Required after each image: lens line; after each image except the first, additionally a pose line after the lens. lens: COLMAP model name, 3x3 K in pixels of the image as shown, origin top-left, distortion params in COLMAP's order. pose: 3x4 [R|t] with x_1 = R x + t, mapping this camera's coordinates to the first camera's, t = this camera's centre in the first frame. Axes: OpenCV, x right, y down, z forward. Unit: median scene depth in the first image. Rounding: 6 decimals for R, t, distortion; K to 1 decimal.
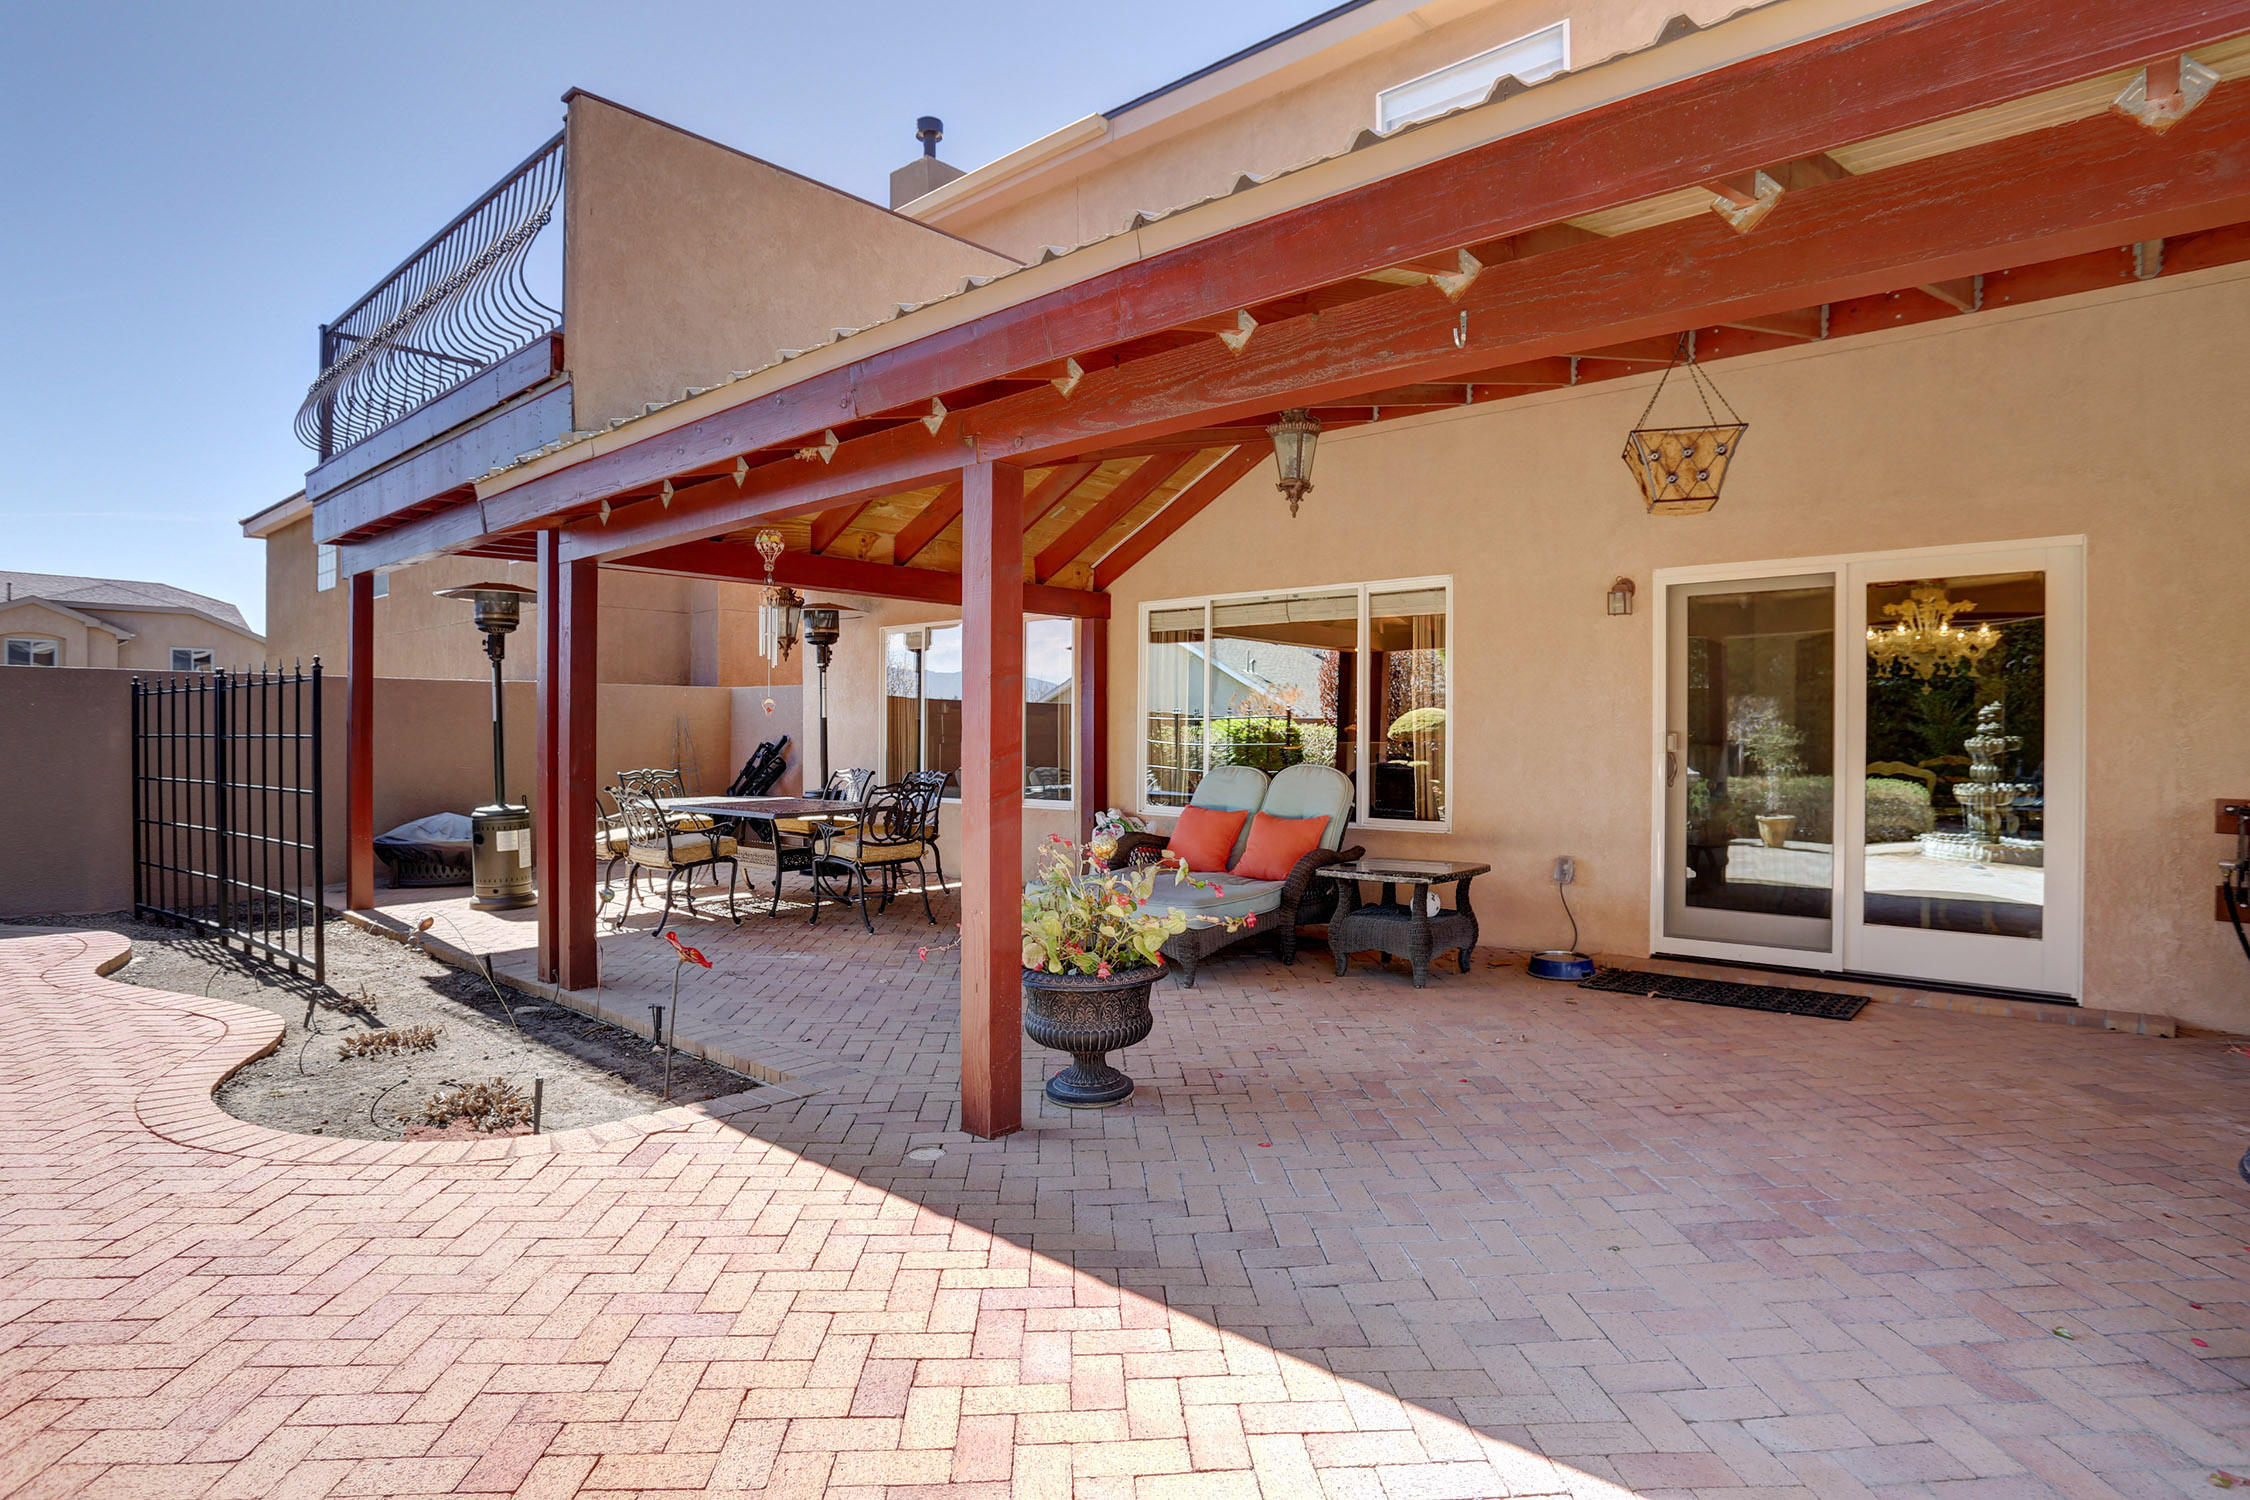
lens RADIAL K [[1177.1, 0, 1125.0], [0, 1177.1, 750.0], [0, 0, 1]] dist [0.000522, 0.000202]
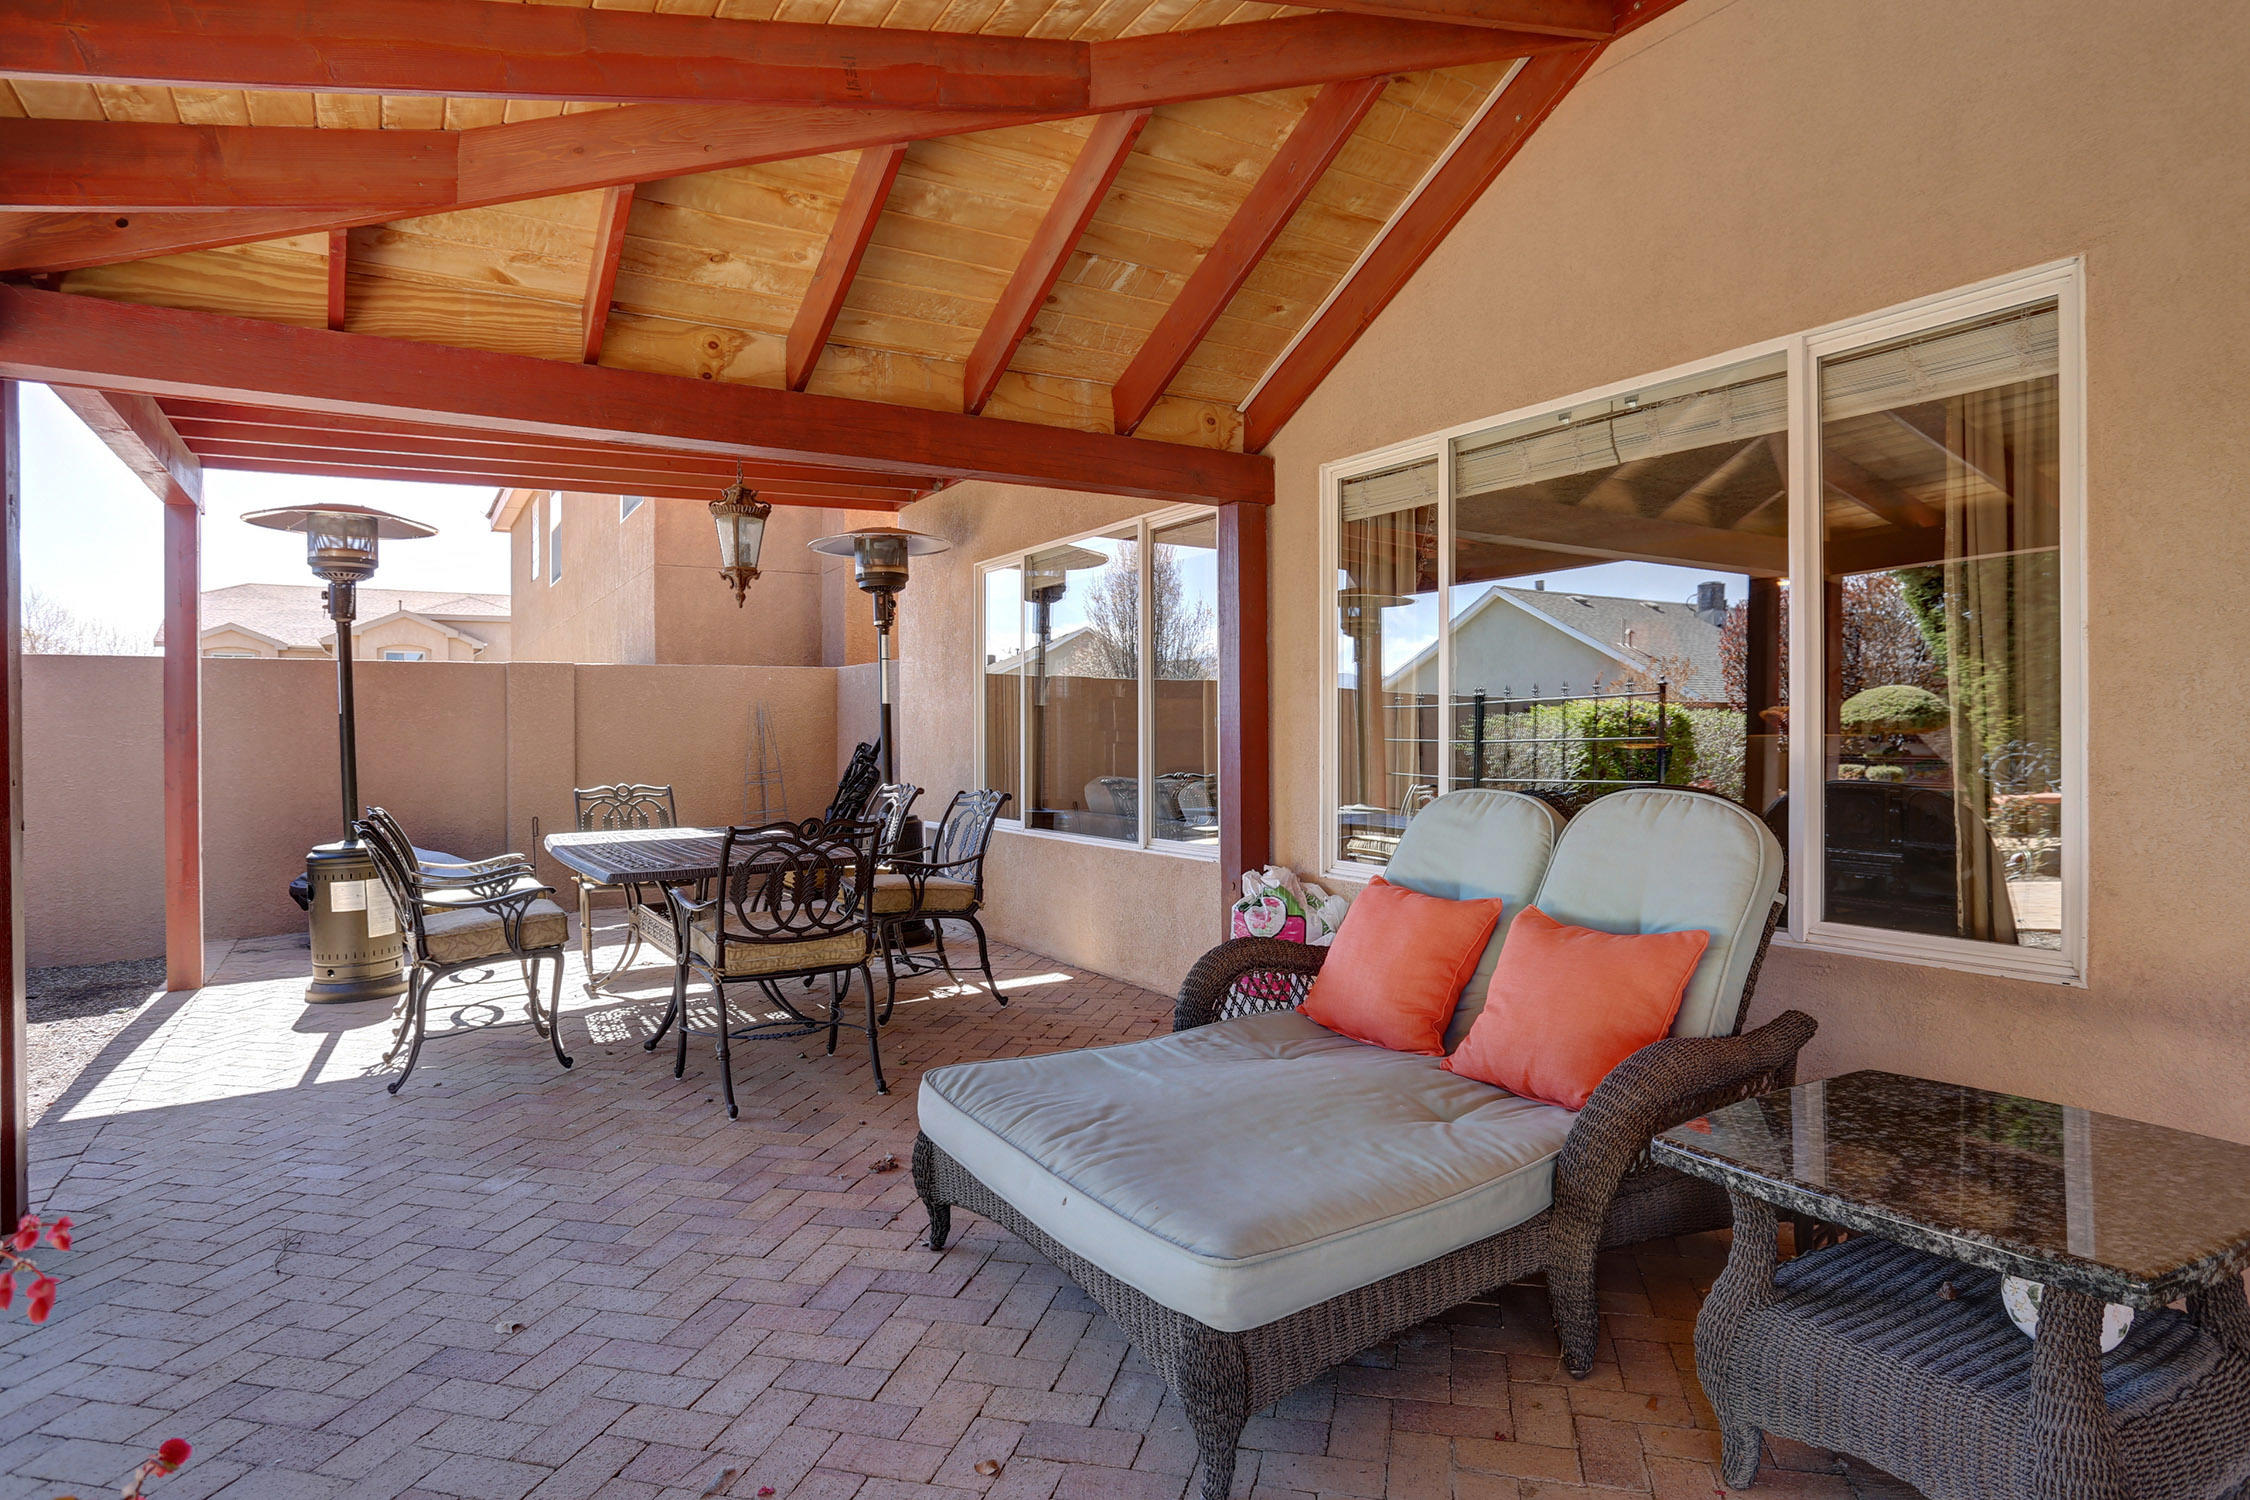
lens RADIAL K [[1284.7, 0, 1122.0], [0, 1284.7, 737.8], [0, 0, 1]] dist [-0.039815, 0.000598]
pose [[0.960188, -0.008343, -0.279231, 0.086065], [0.005831, 0.999935, -0.009827, -0.001264], [0.279295, 0.007807, 0.960174, 0.449674]]
